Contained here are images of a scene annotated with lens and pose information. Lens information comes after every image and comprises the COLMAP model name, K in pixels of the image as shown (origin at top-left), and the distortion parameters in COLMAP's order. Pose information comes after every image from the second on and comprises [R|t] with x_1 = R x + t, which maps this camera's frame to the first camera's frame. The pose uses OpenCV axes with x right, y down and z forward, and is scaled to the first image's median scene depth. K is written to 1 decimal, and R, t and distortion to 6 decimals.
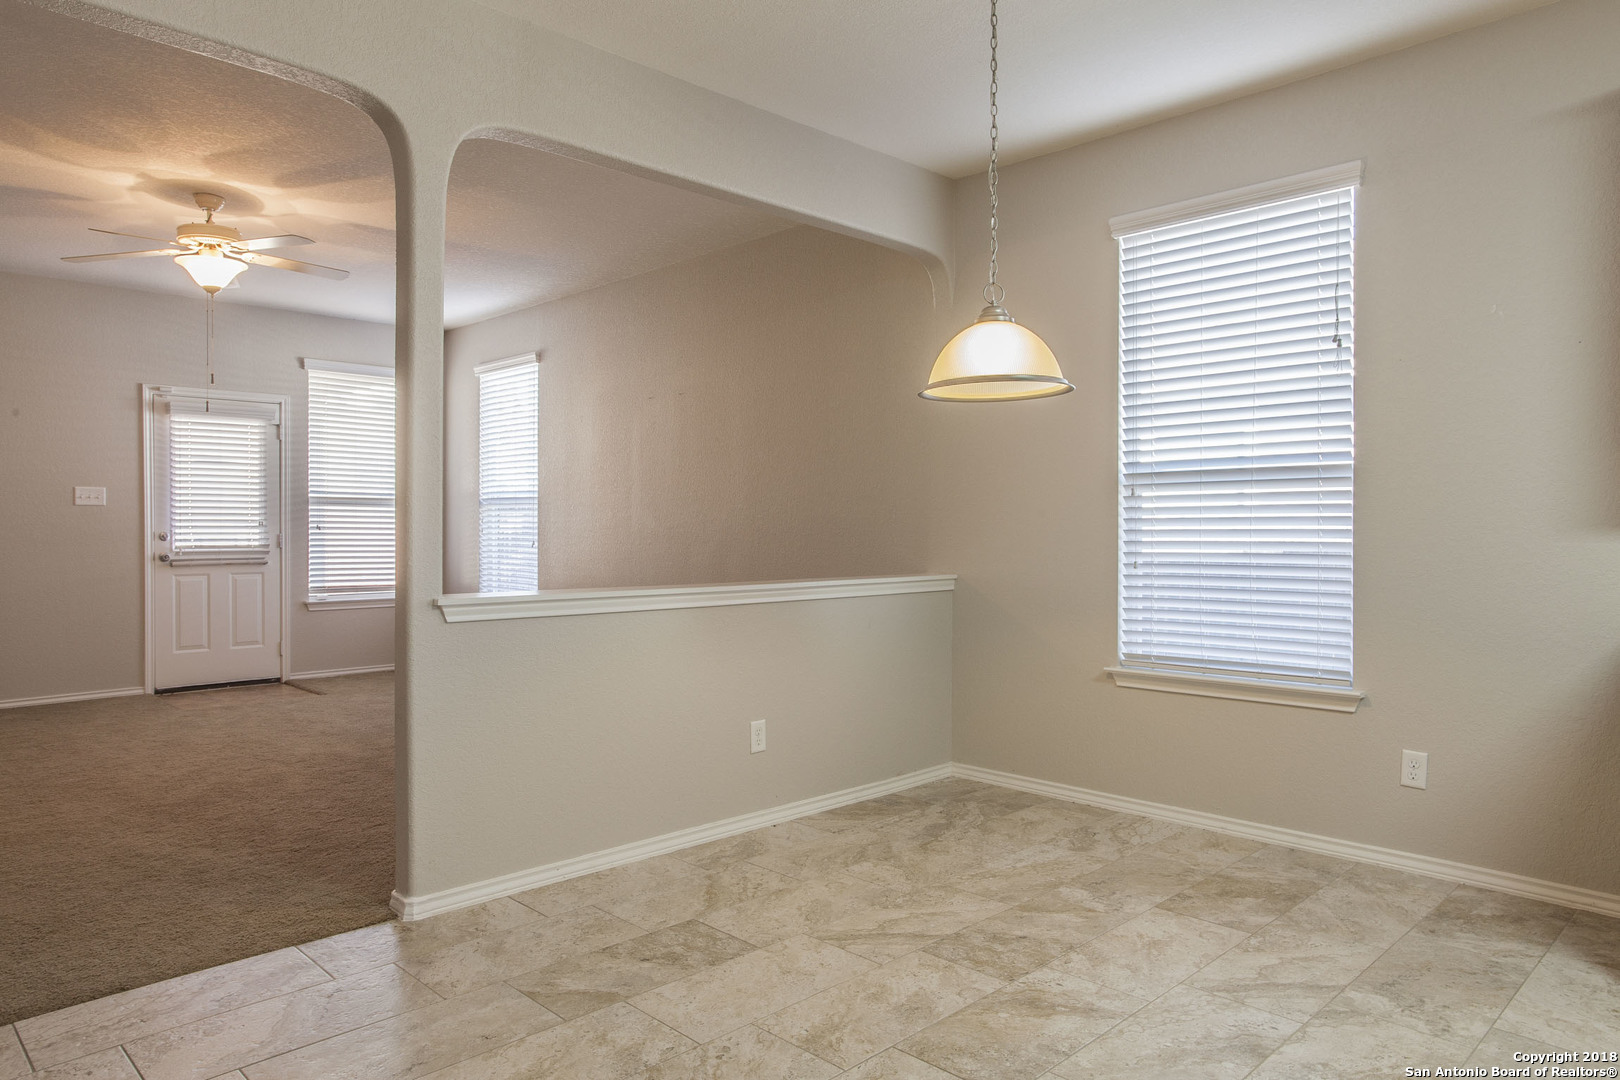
lens RADIAL K [[1034.2, 0, 815.0], [0, 1034.2, 542.0], [0, 0, 1]] dist [-0.031263, 0.036172]
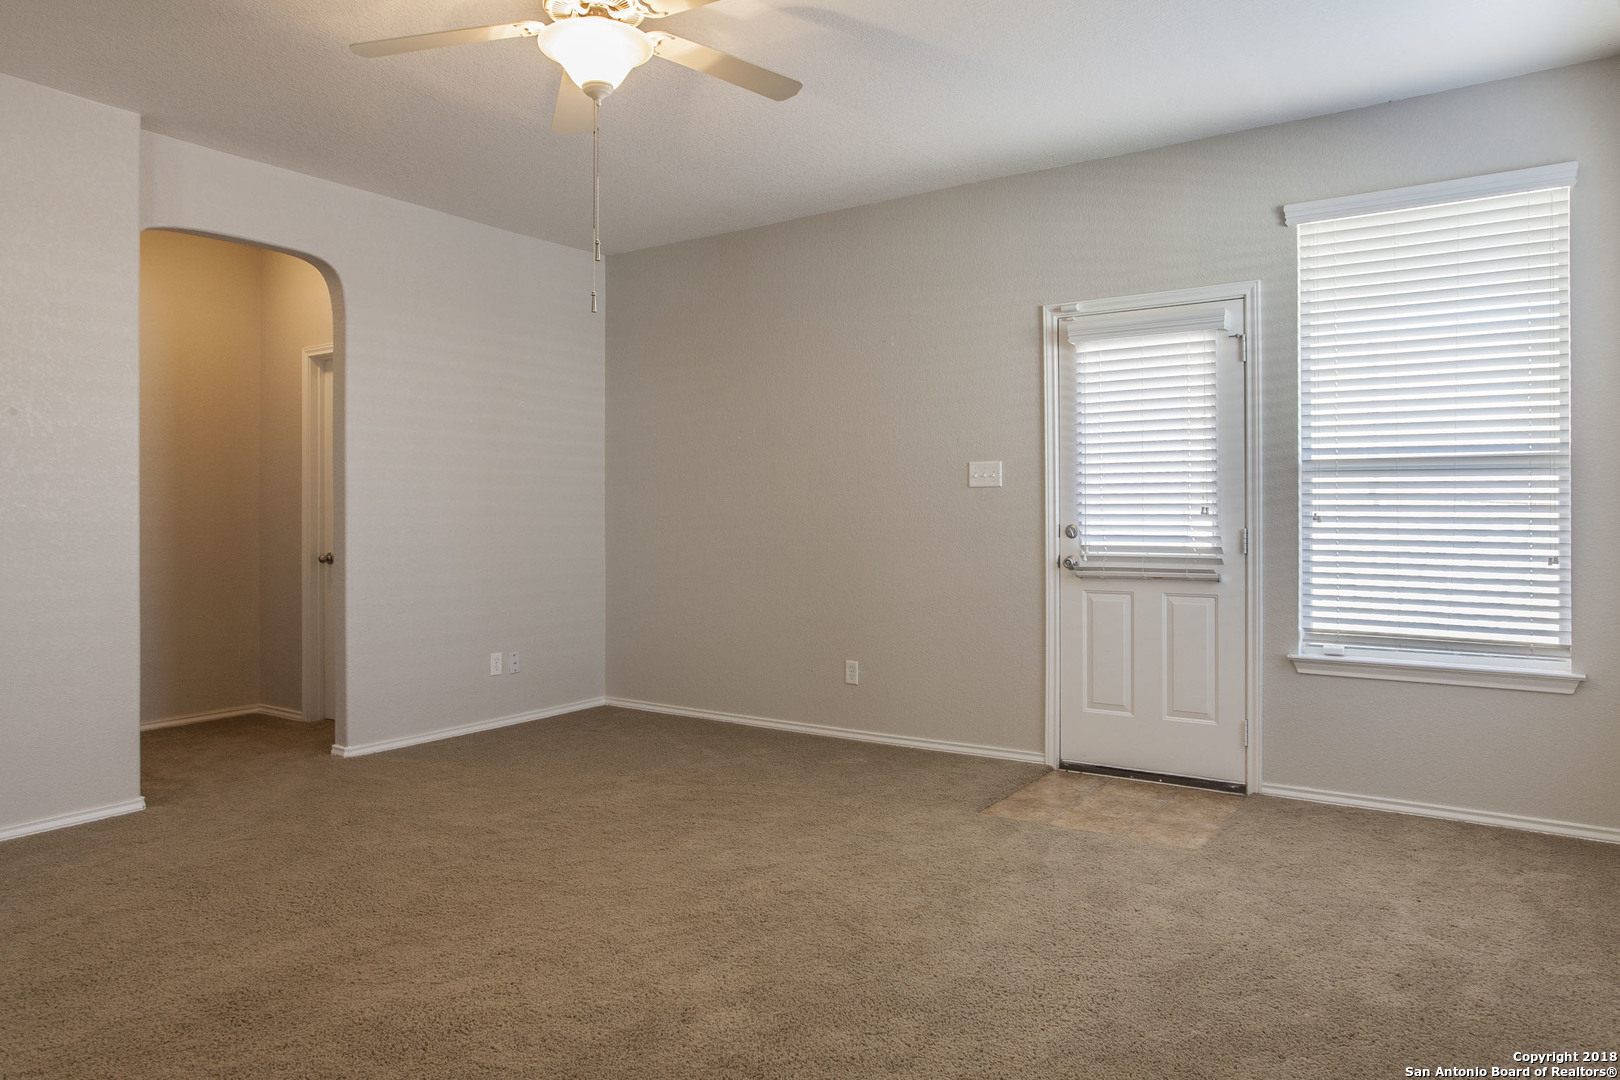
lens RADIAL K [[1034.2, 0, 820.8], [0, 1034.2, 507.4], [0, 0, 1]] dist [-0.031263, 0.036172]
pose [[0.211509, -0.003887, -0.977368, -0.020345], [-0.010245, 0.999928, -0.006194, -0.014304], [0.977322, 0.011323, 0.211454, 0.666611]]
